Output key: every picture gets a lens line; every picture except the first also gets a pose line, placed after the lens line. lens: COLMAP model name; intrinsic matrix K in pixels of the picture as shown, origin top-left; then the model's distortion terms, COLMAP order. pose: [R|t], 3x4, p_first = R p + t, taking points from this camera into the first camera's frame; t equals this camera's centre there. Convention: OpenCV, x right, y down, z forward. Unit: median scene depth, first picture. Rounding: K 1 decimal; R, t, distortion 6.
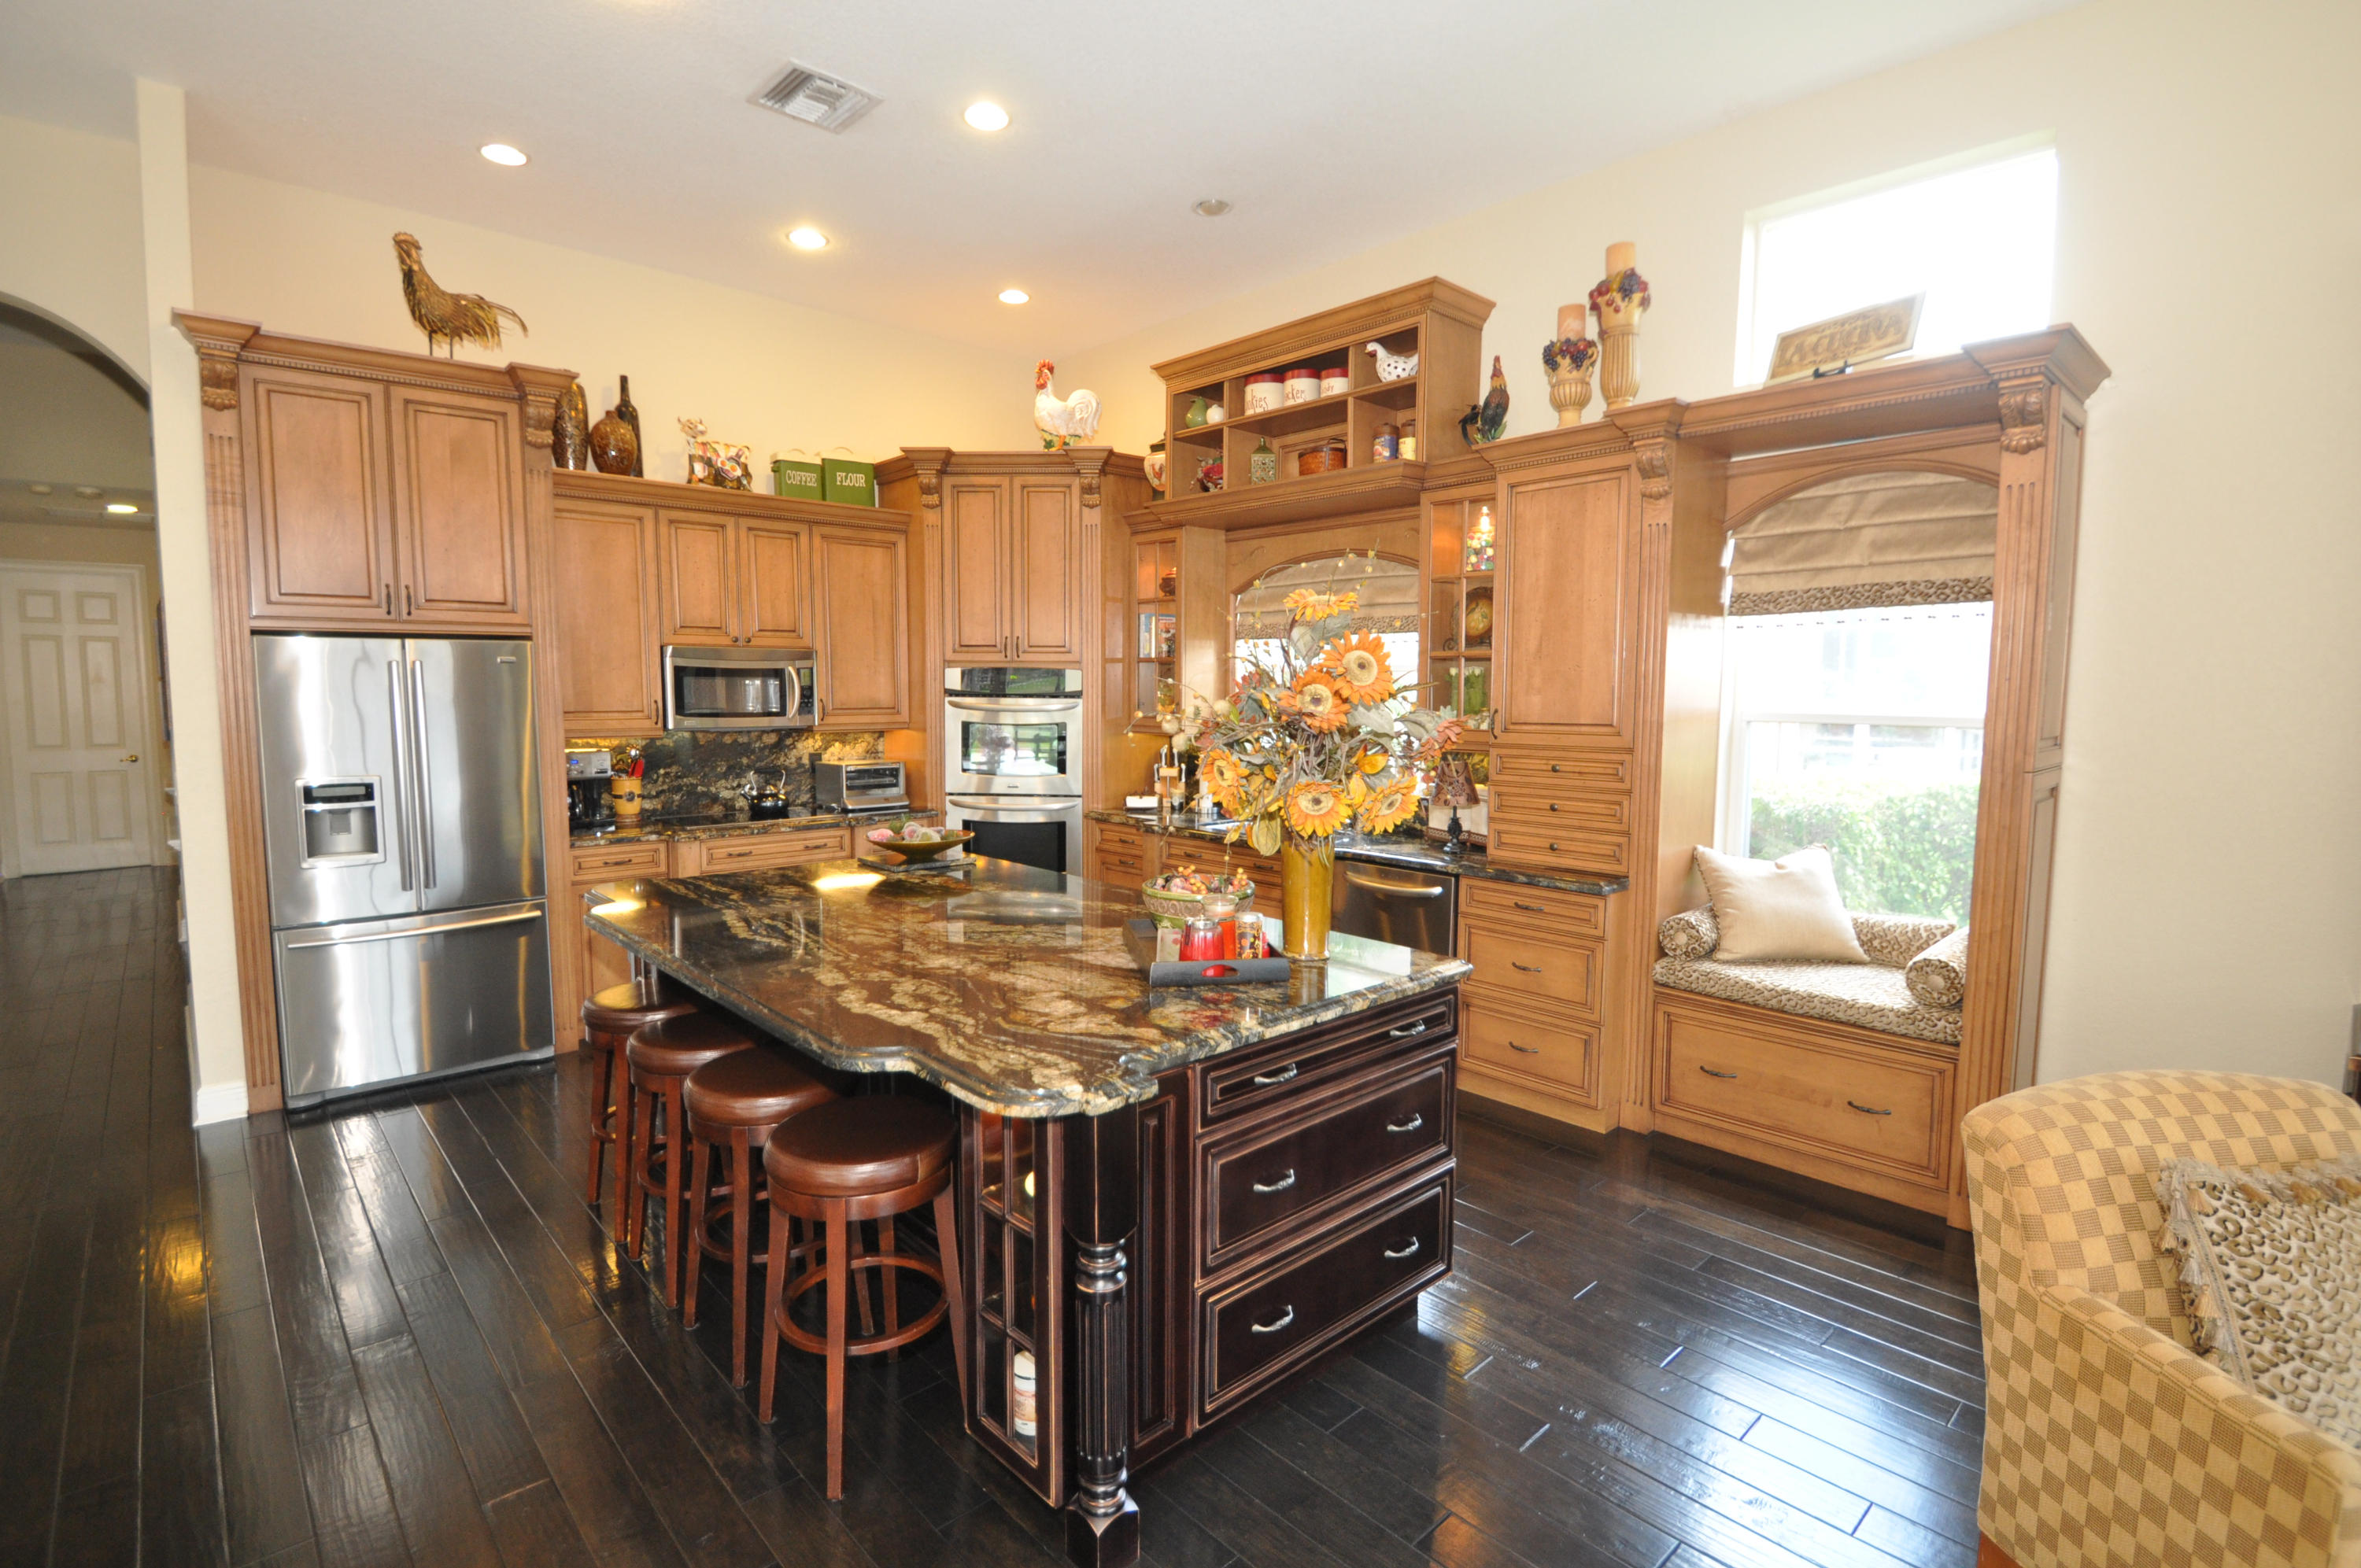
lens RADIAL K [[1101.6, 0, 1180.5], [0, 1101.6, 784.0], [0, 0, 1]] dist [0.015255, -0.020290]
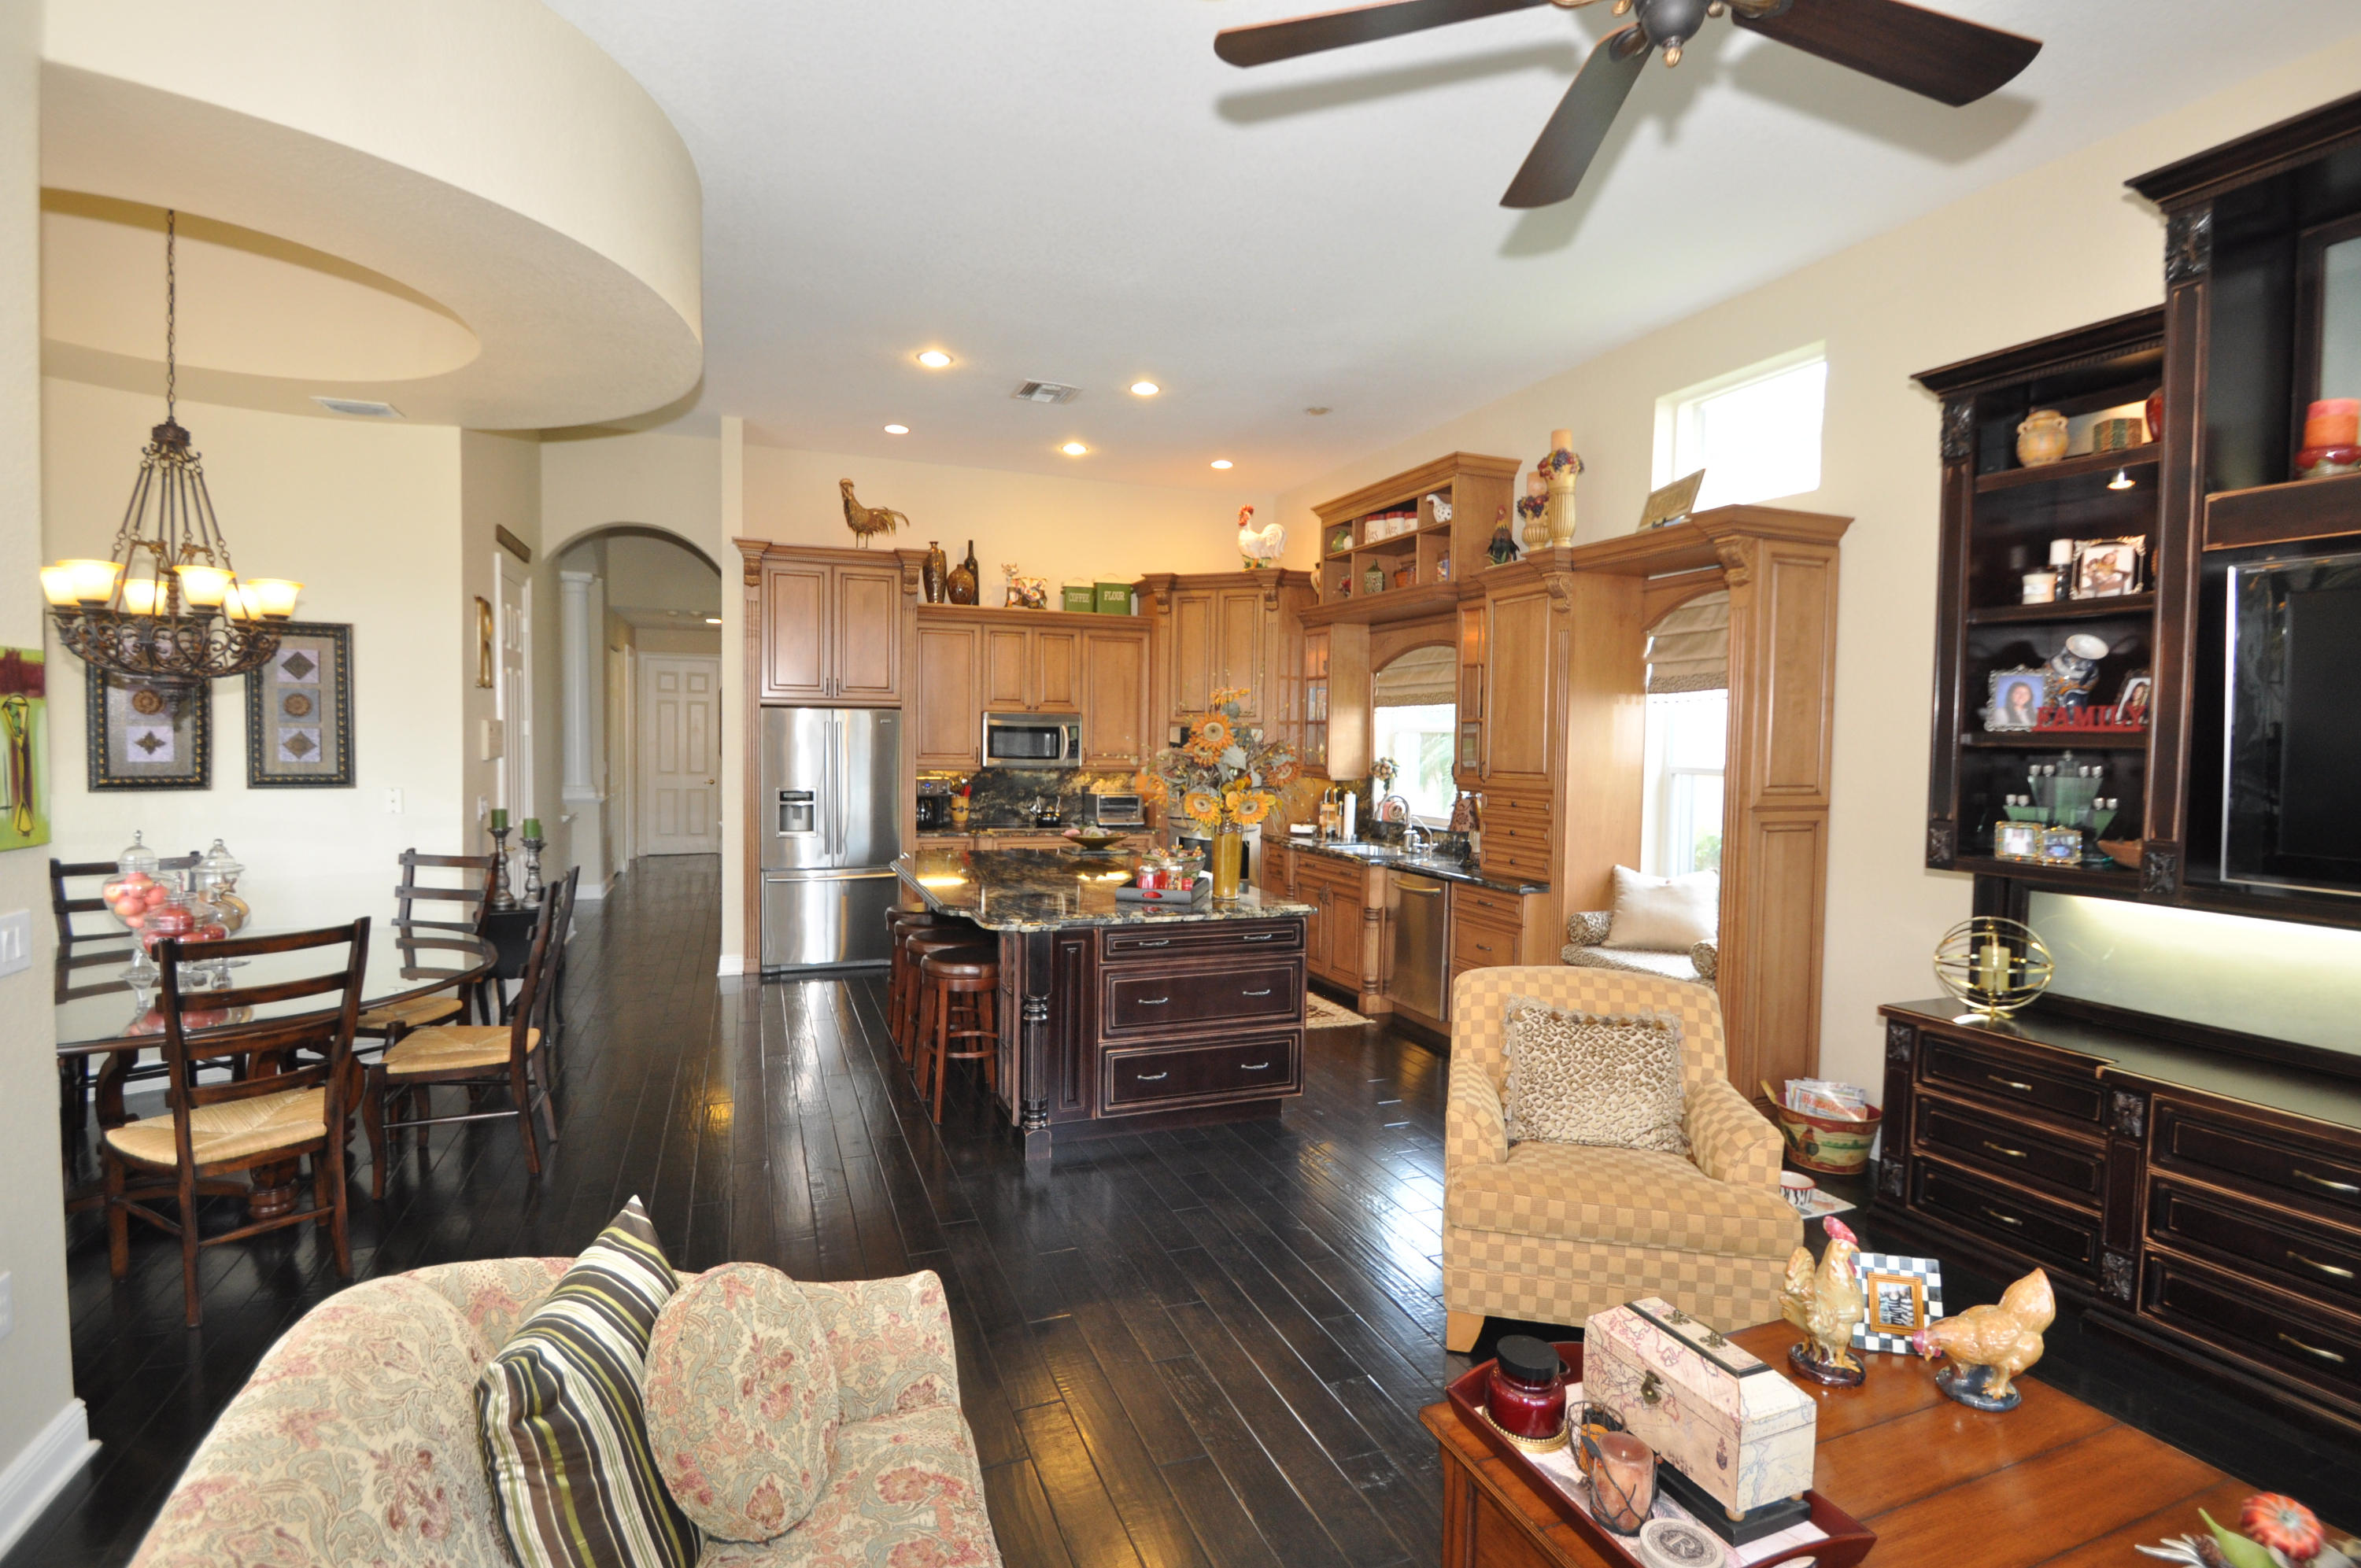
lens RADIAL K [[1101.6, 0, 1180.5], [0, 1101.6, 784.0], [0, 0, 1]] dist [0.015255, -0.020290]
pose [[0.933381, 0.025359, -0.357990, 0.354771], [-0.043099, 0.998202, -0.041662, 0.028534], [0.356290, 0.054315, 0.932796, -0.345047]]
